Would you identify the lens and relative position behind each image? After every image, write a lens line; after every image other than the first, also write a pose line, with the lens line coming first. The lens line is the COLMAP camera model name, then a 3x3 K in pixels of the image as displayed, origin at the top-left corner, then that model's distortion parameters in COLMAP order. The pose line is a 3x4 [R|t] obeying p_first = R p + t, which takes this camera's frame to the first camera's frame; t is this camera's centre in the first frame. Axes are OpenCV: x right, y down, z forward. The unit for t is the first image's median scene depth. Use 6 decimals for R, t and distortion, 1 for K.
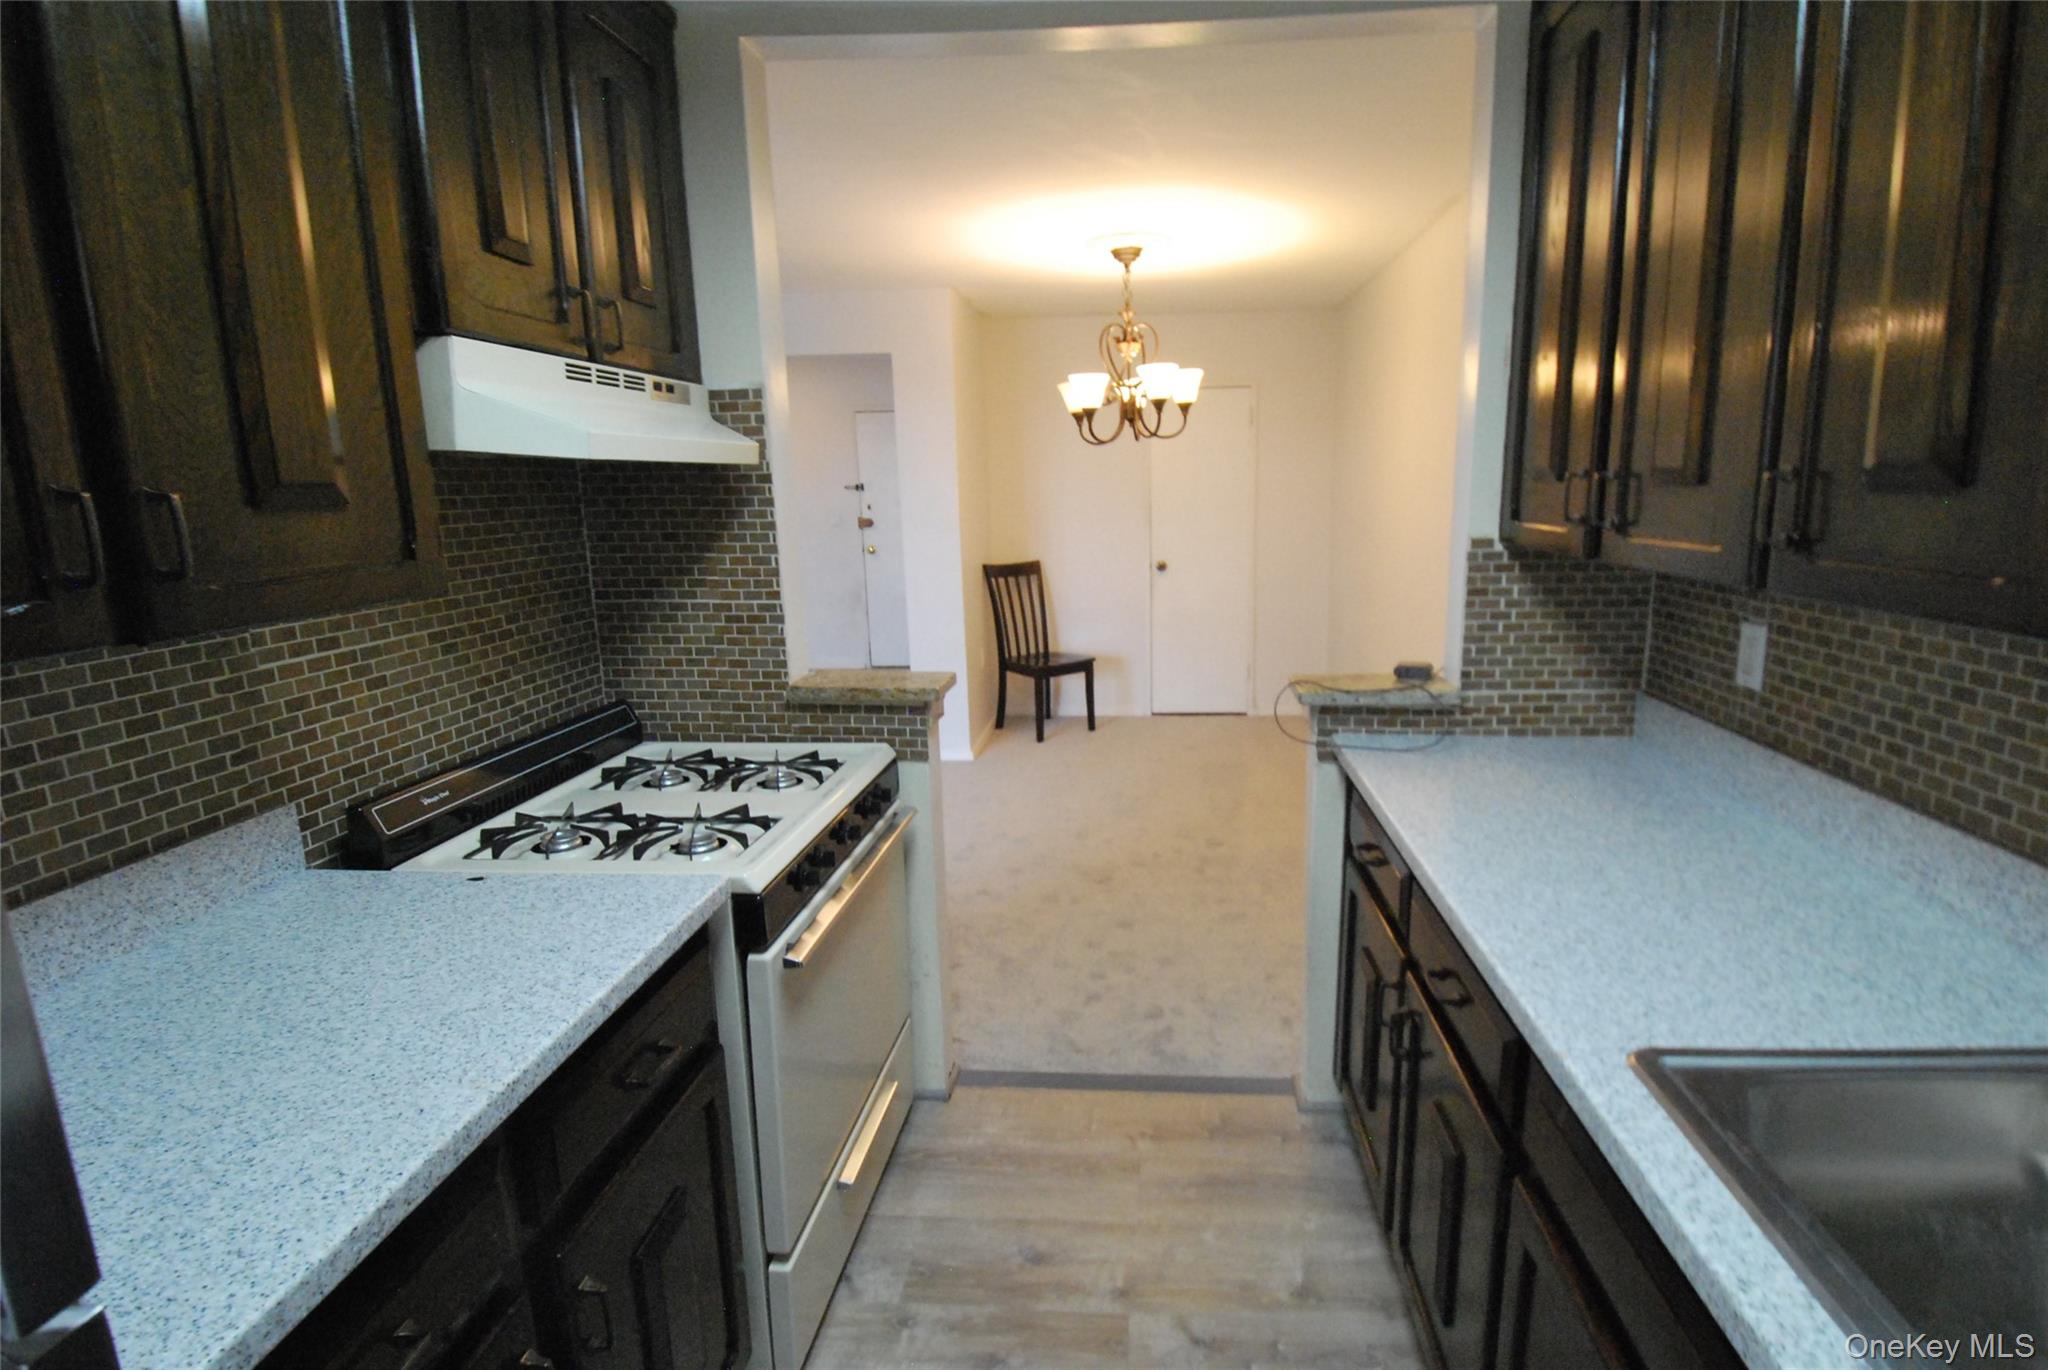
lens RADIAL K [[957.0, 0, 1100.8], [0, 957.0, 659.1], [0, 0, 1]] dist [0.001010, -0.014739]
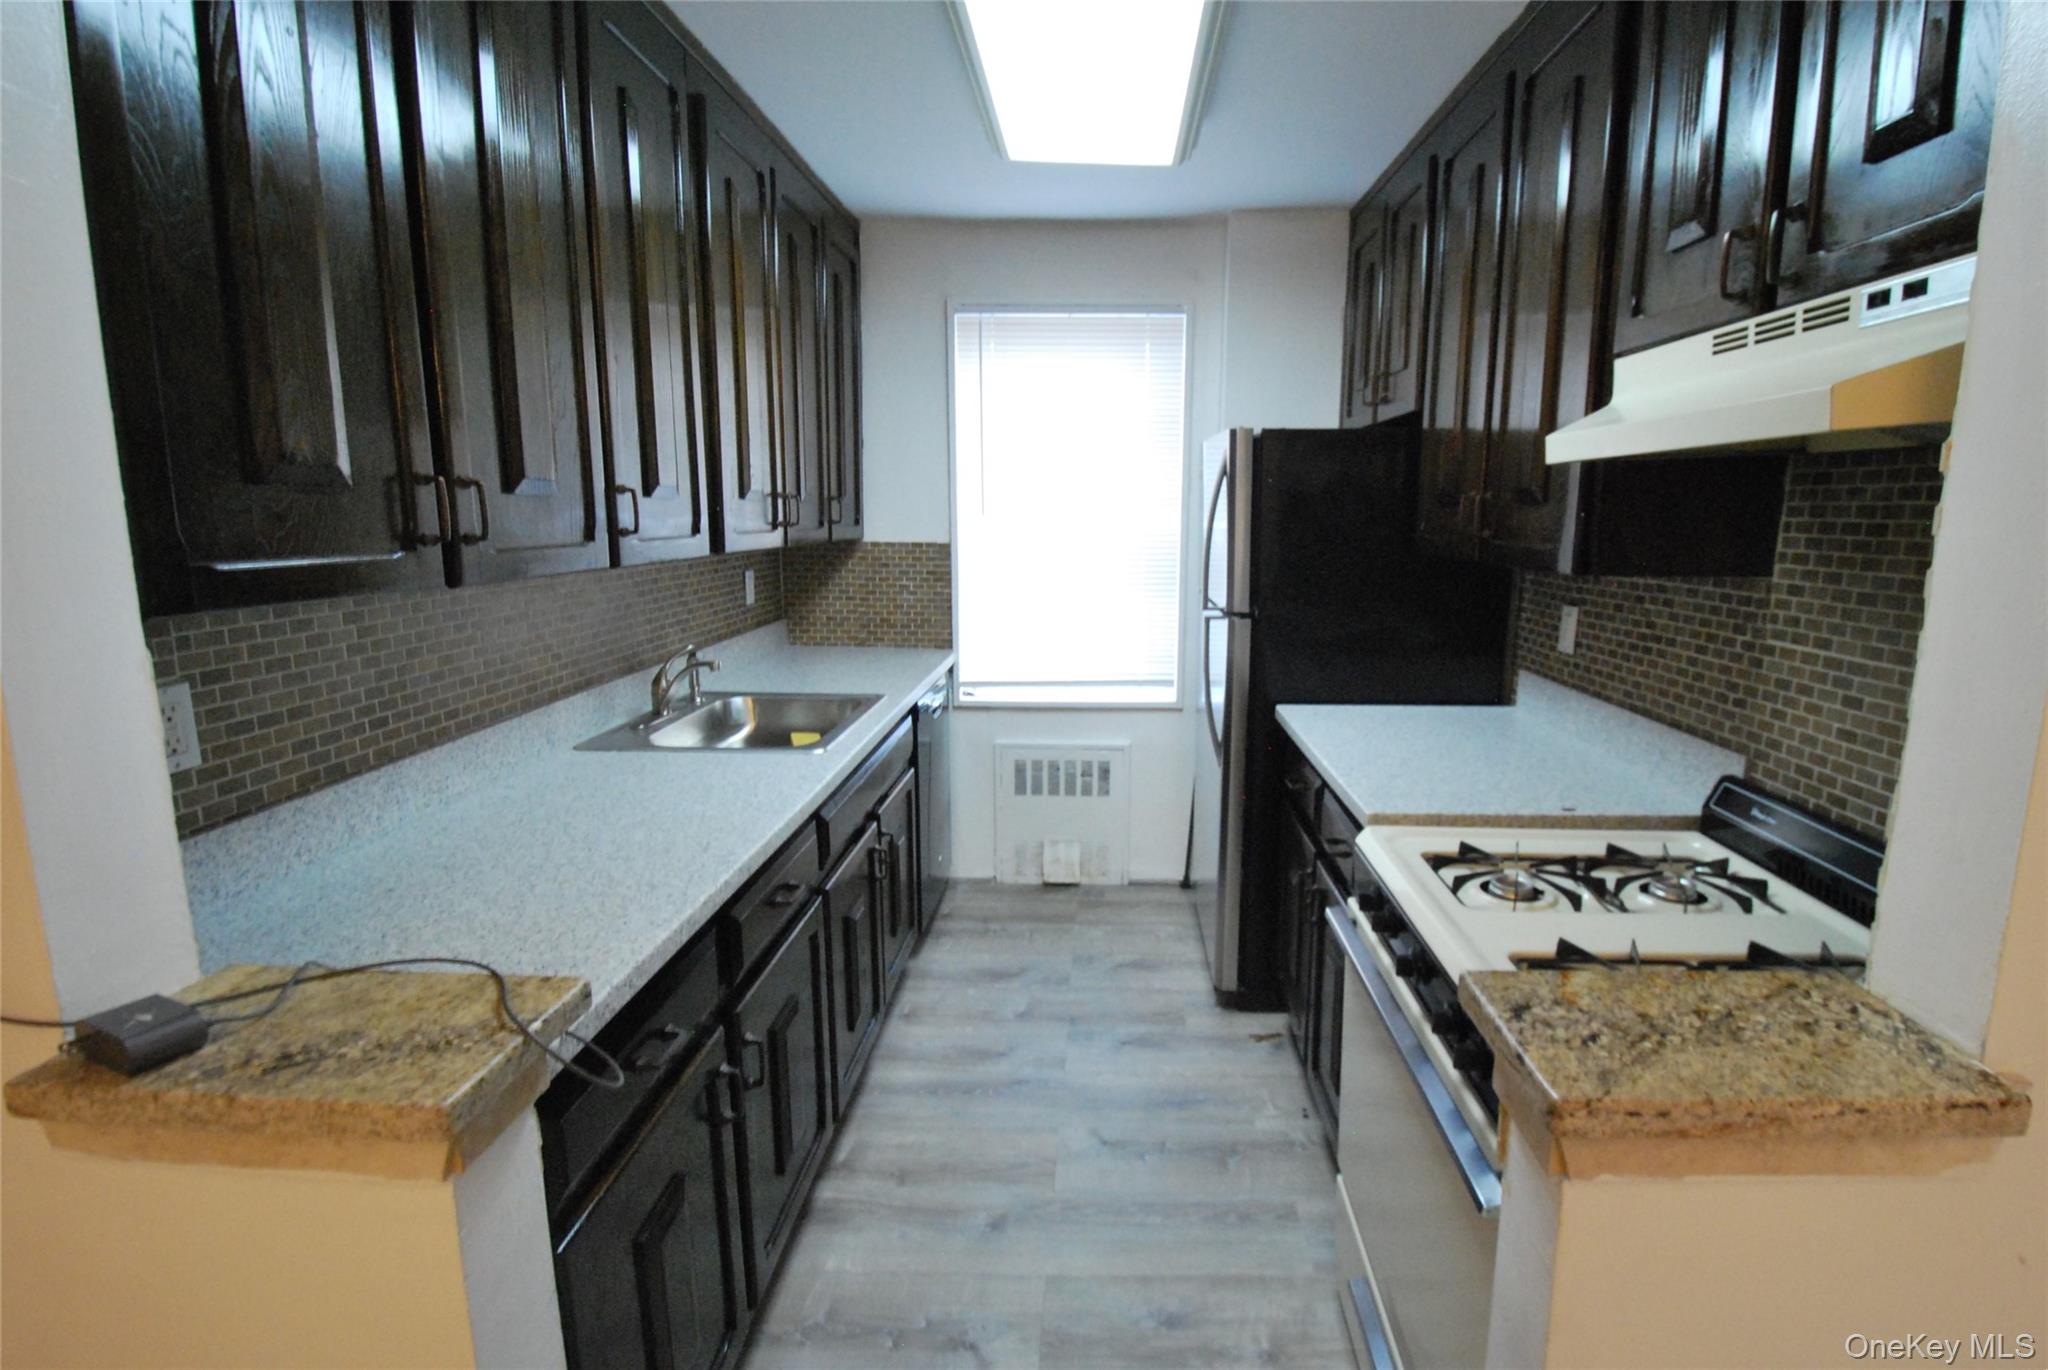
lens RADIAL K [[957.0, 0, 1100.8], [0, 957.0, 659.1], [0, 0, 1]] dist [0.001010, -0.014739]
pose [[-0.998678, 0.014594, -0.049279, 0.004544], [-0.002630, 0.943073, 0.332576, -0.319316], [0.051327, 0.332266, -0.941788, 1.828194]]
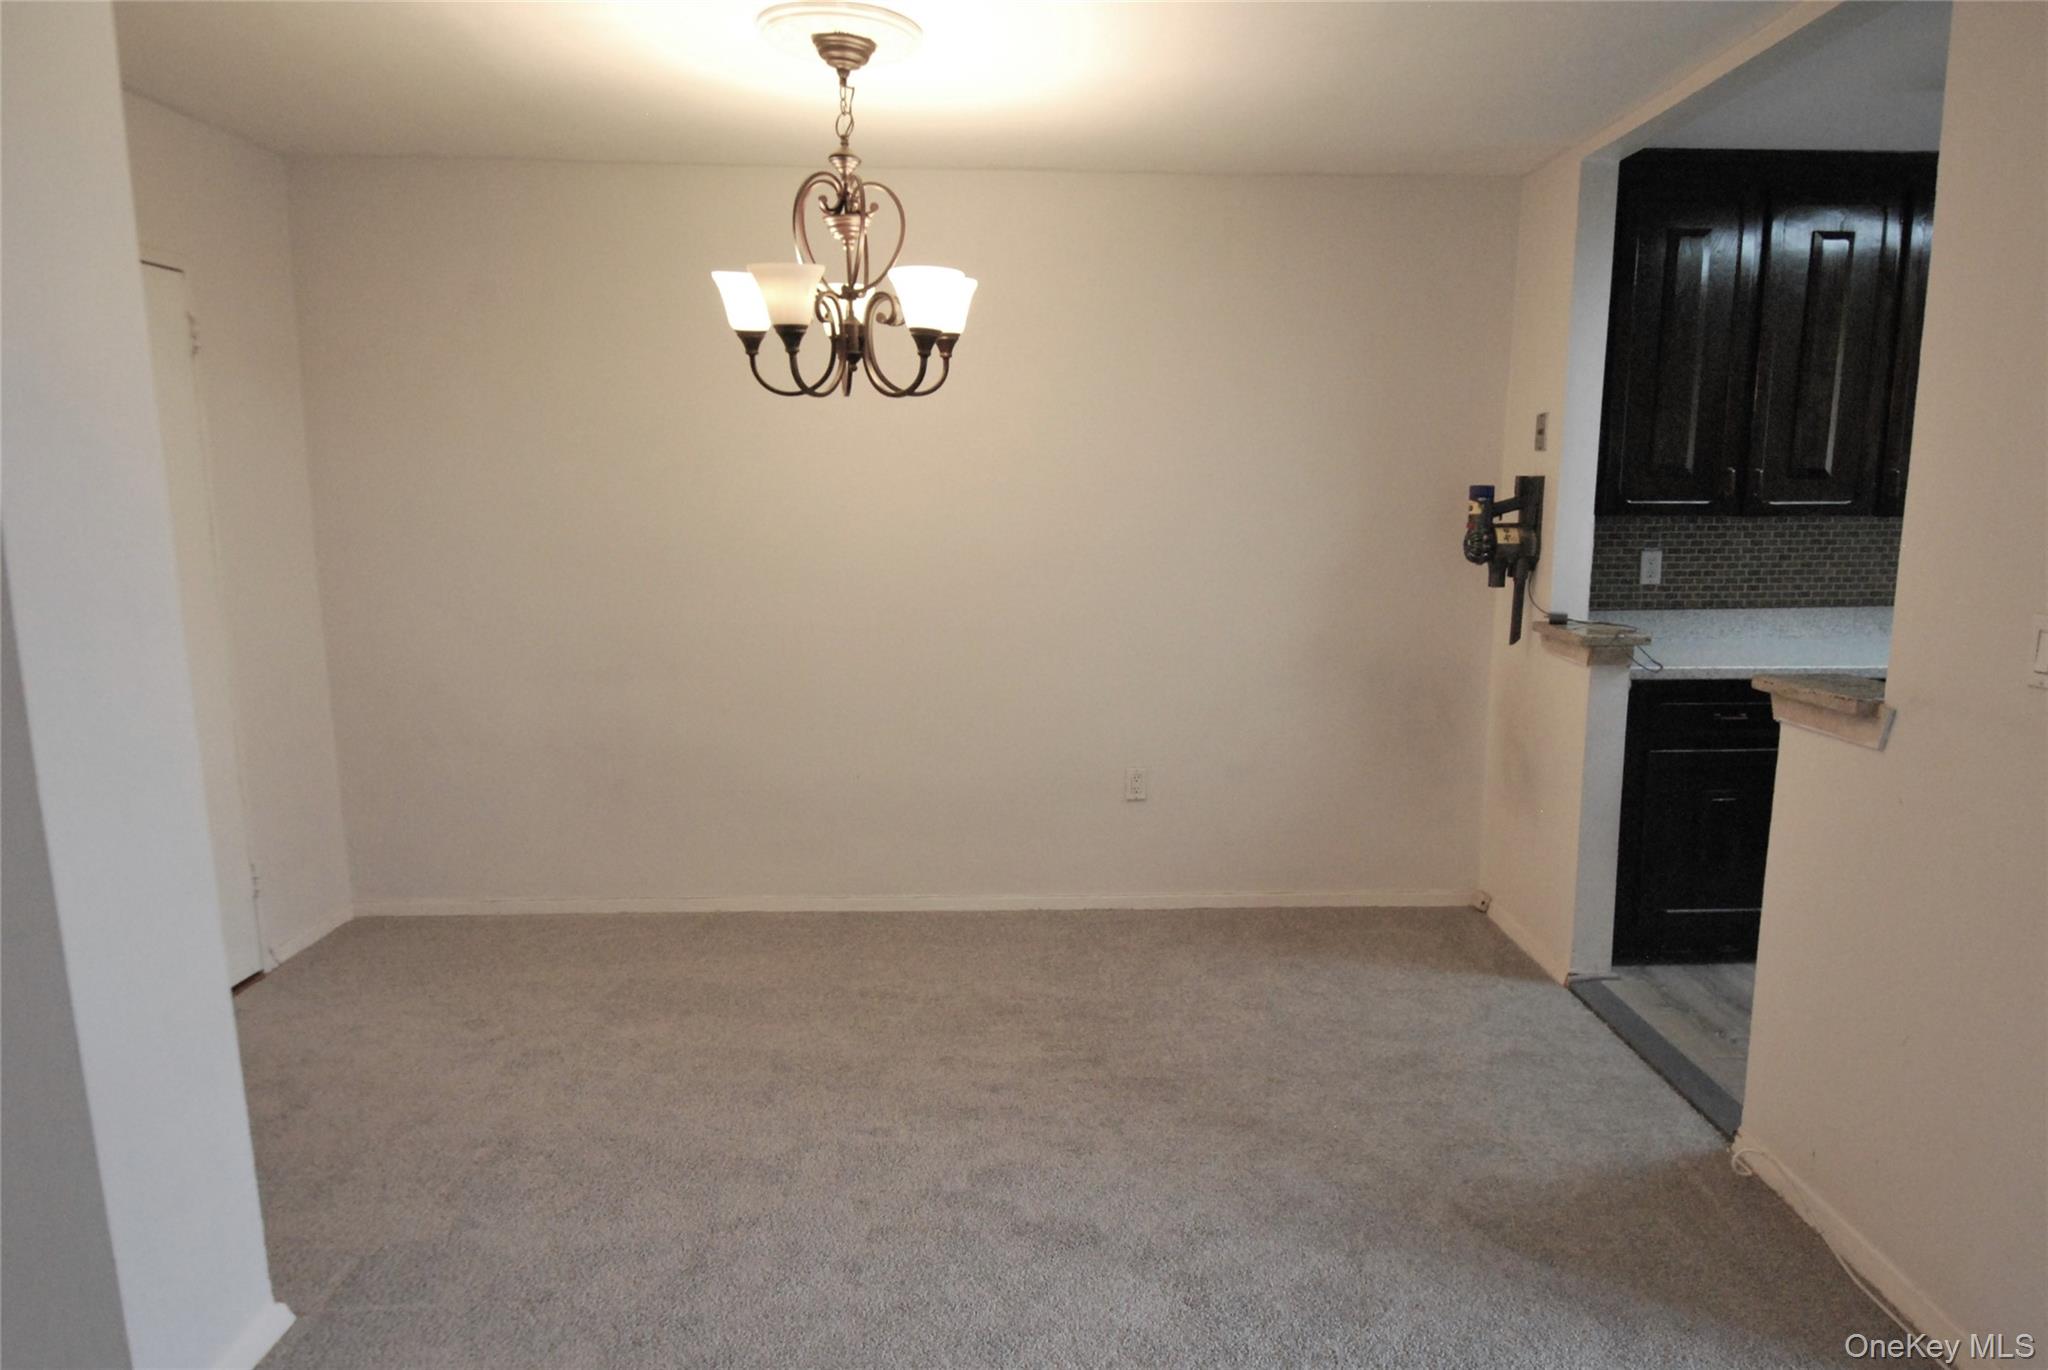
lens RADIAL K [[1222.3, 0, 1026.9], [0, 1222.3, 663.2], [0, 0, 1]] dist [0.004913, 0.001279]
pose [[-0.071410, -0.115328, 0.990757, -1.842418], [0.186448, 0.974242, 0.126844, -0.393296], [-0.979866, 0.193782, -0.048068, 2.578866]]
